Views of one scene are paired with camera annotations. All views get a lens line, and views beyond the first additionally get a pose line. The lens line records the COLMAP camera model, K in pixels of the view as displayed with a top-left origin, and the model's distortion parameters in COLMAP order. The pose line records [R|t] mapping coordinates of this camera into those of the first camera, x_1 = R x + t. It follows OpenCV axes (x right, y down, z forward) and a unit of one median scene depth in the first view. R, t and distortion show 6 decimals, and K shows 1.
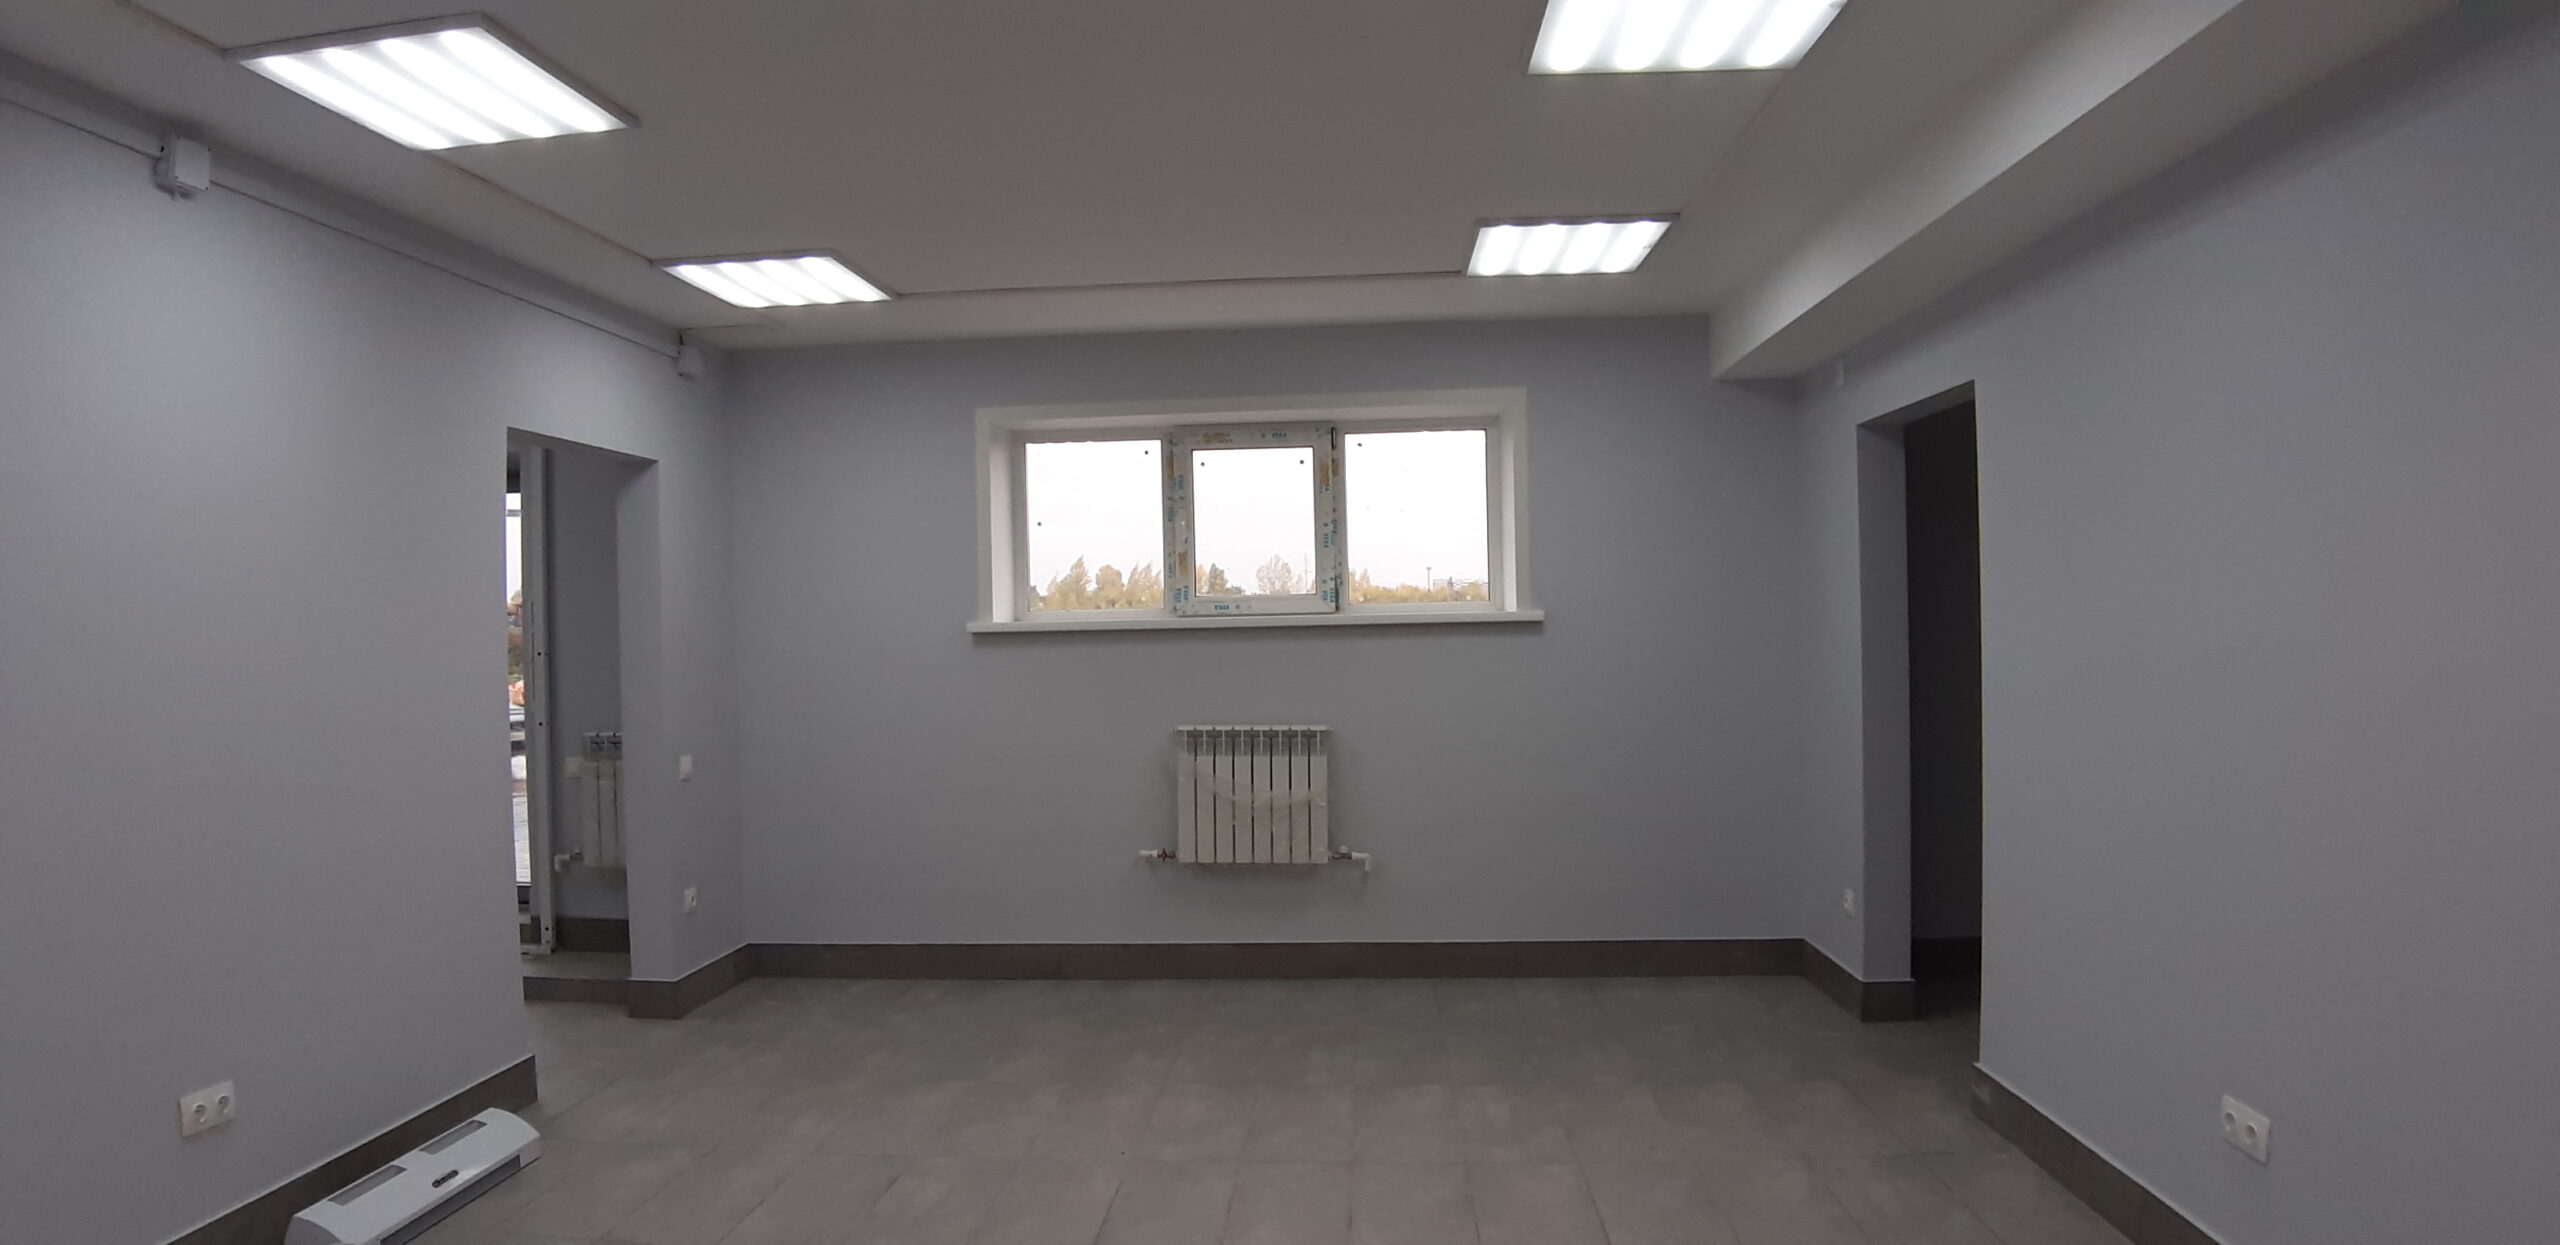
lens RADIAL K [[1315.7, 0, 1280.0], [0, 1315.7, 622.5], [0, 0, 1]] dist [-0.001645, -0.000059]
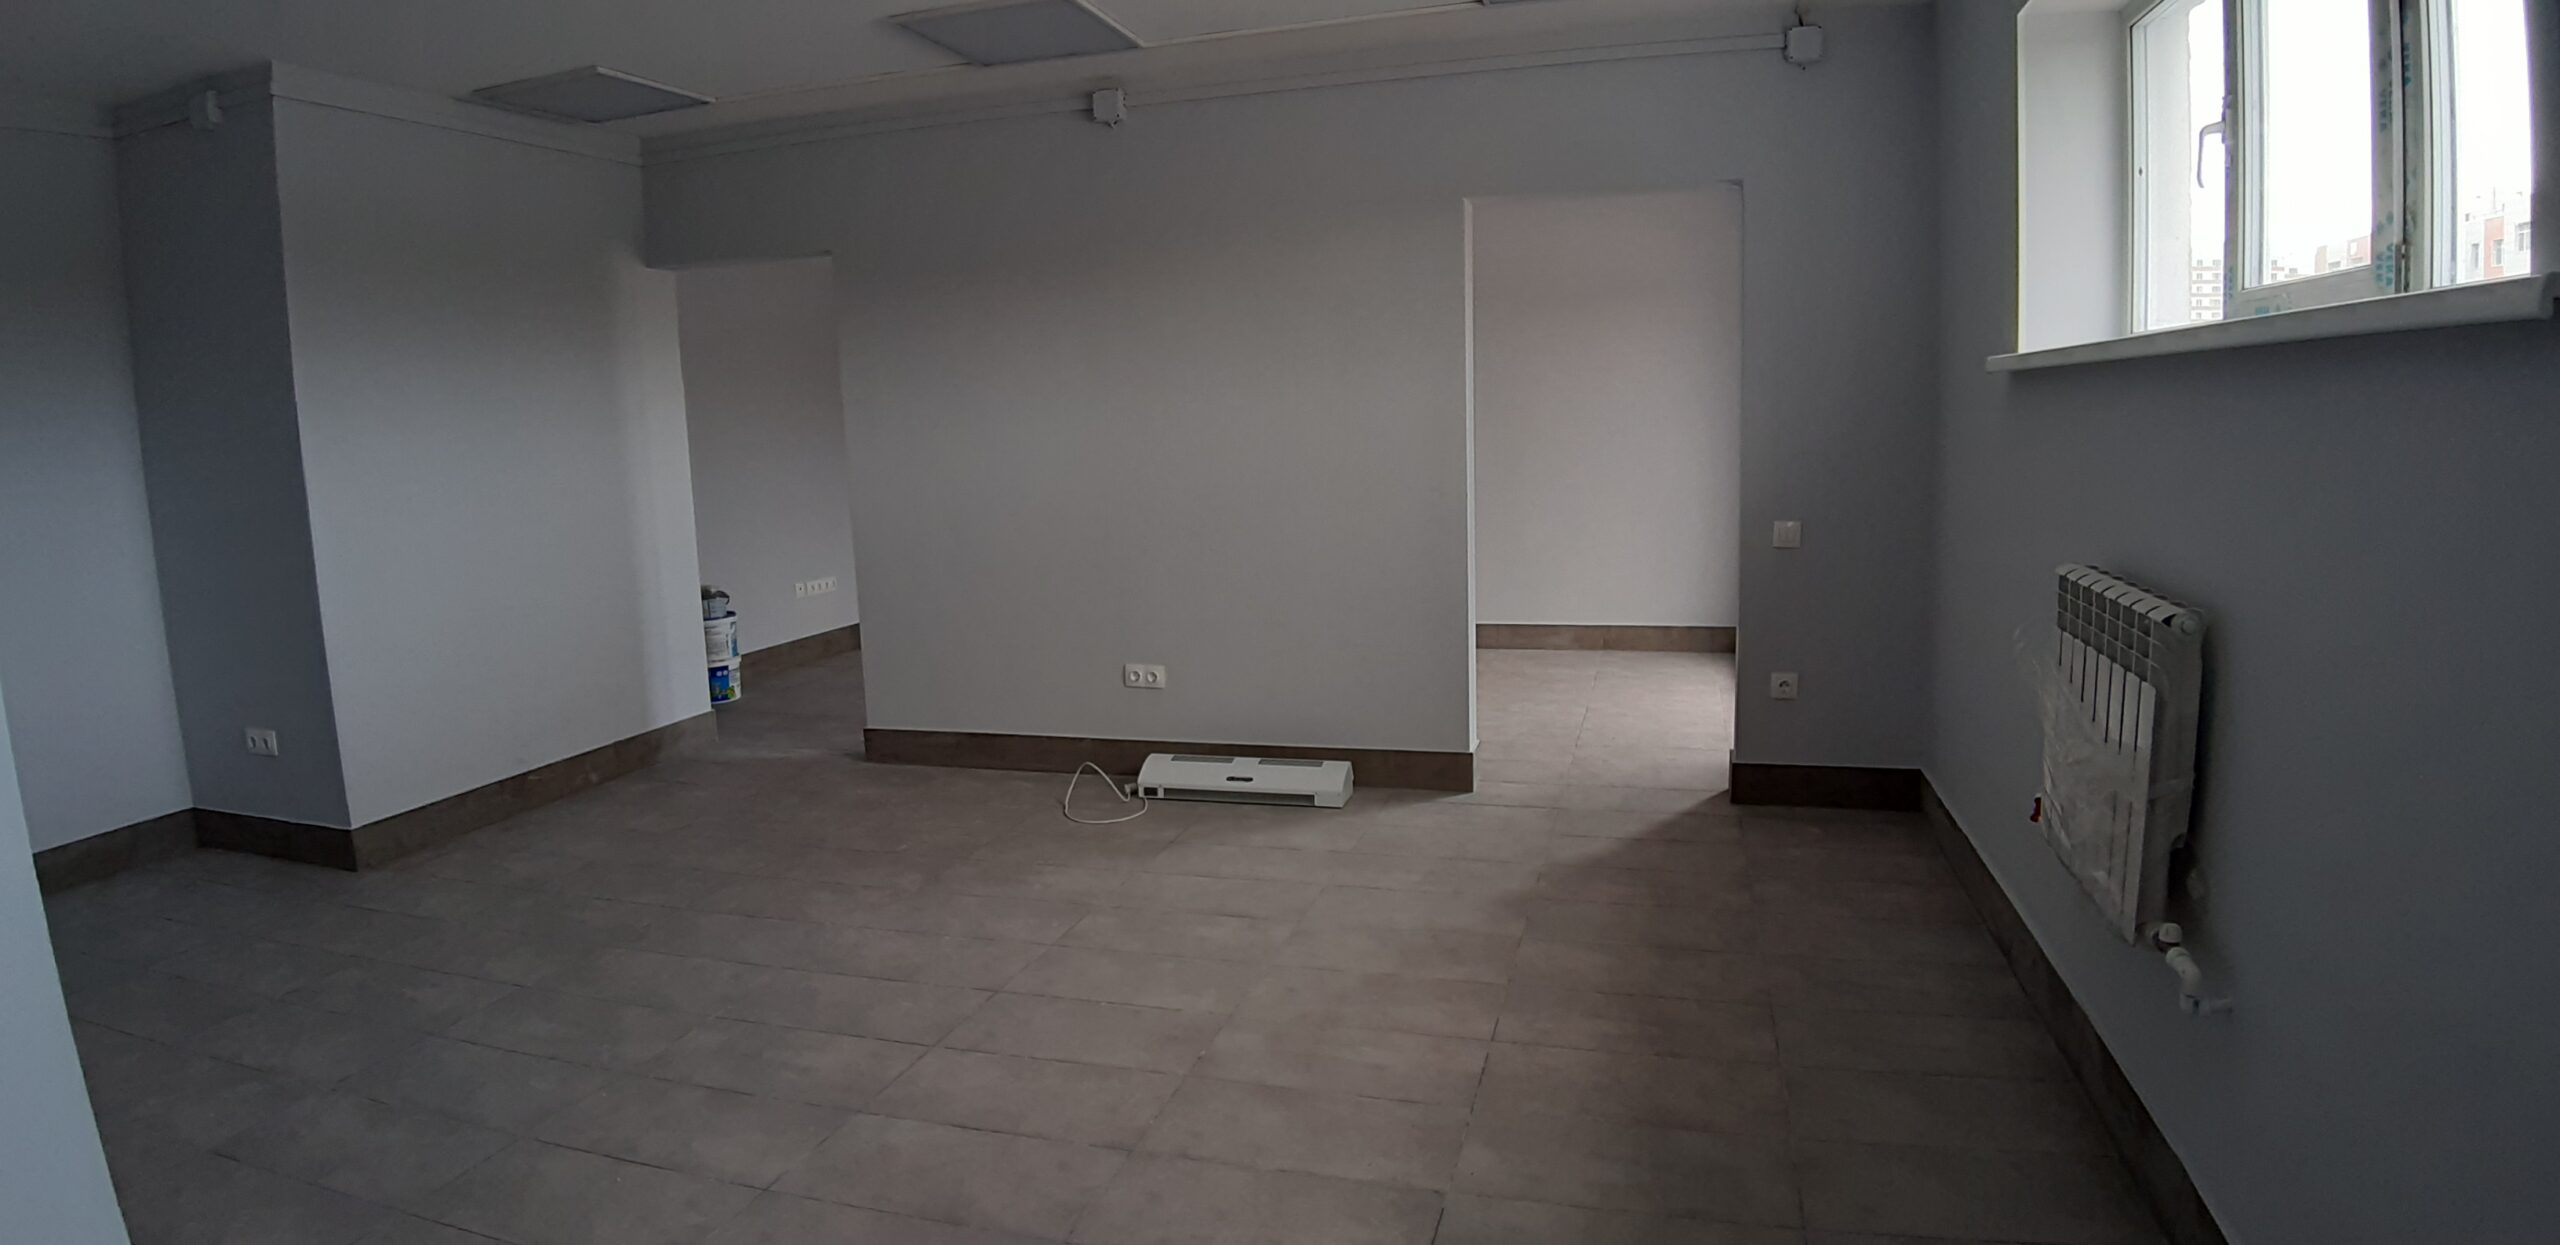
lens RADIAL K [[1315.7, 0, 1280.0], [0, 1315.7, 622.5], [0, 0, 1]] dist [-0.001645, -0.000059]
pose [[-0.203635, 0.165934, -0.964883, 0.466493], [0.047260, 0.986050, 0.159600, 0.009490], [0.977905, -0.013101, -0.208637, 0.838533]]
